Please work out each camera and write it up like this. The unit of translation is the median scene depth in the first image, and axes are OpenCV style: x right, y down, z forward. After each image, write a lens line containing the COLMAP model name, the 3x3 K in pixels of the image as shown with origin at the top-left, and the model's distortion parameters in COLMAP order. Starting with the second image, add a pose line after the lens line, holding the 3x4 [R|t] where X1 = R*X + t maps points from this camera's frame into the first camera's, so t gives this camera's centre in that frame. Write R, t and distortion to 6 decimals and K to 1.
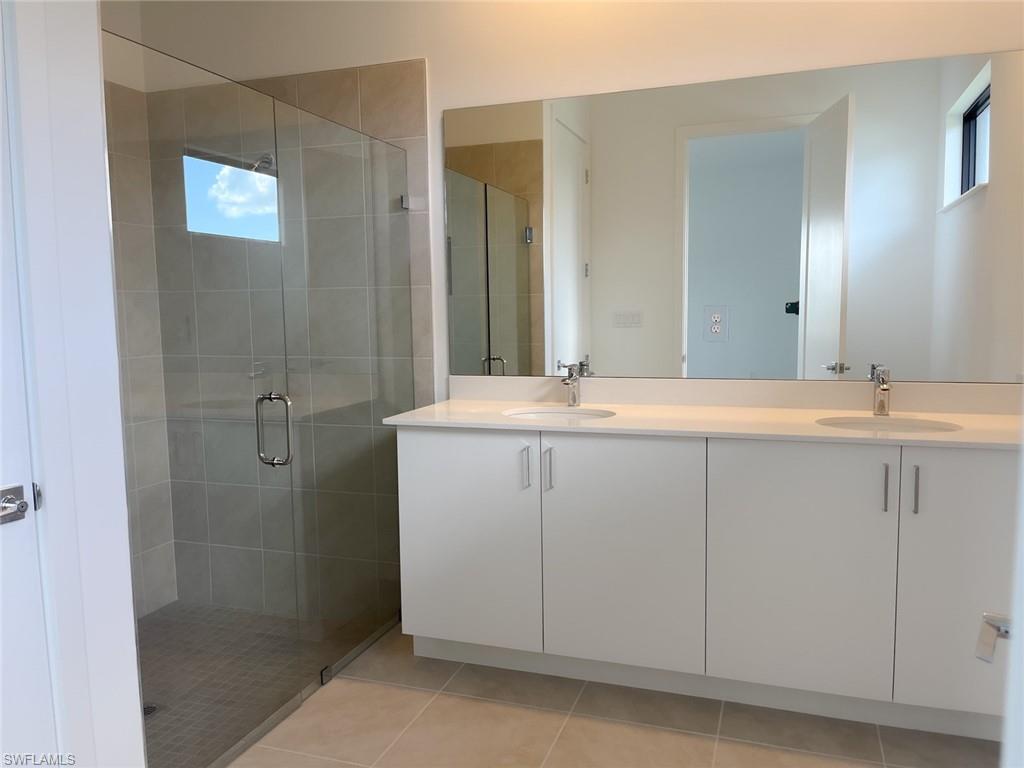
lens RADIAL K [[775.0, 0, 512.0], [0, 775.0, 384.0], [0, 0, 1]] dist [0.002749, 0.000648]
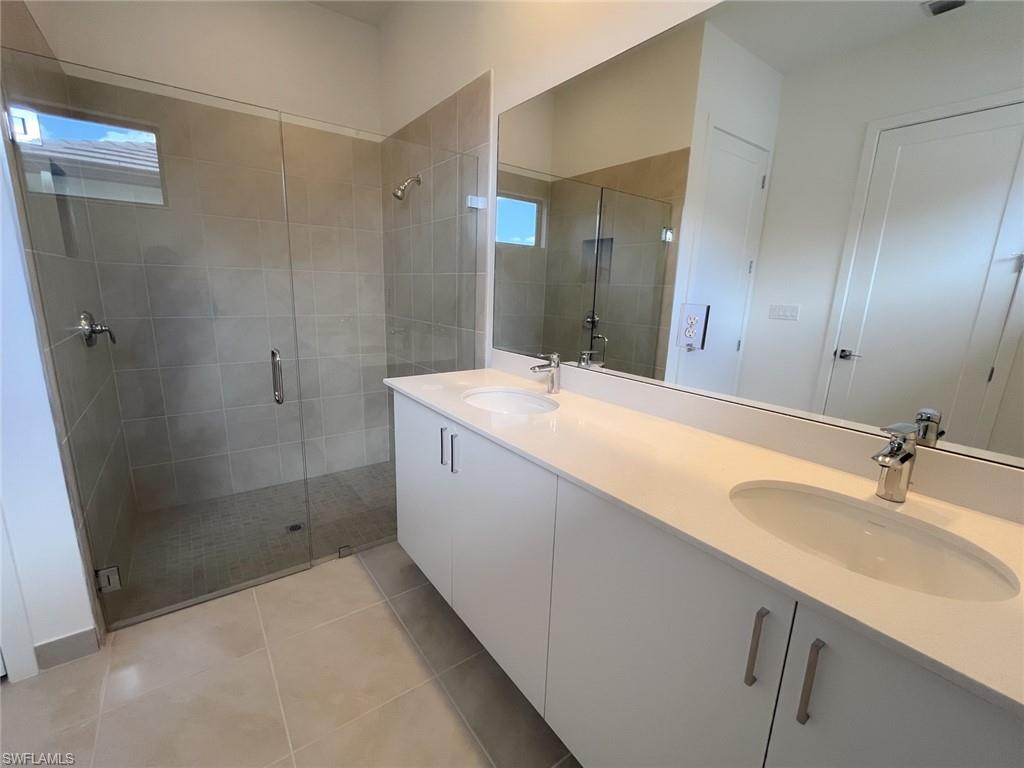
lens RADIAL K [[428.7, 0, 512.0], [0, 428.7, 384.0], [0, 0, 1]] dist [-0.001648, -0.000473]
pose [[0.821599, 0.159782, -0.547216, 0.320248], [-0.096486, 0.985043, 0.142758, -0.054588], [0.561842, -0.064491, 0.824727, 0.450890]]
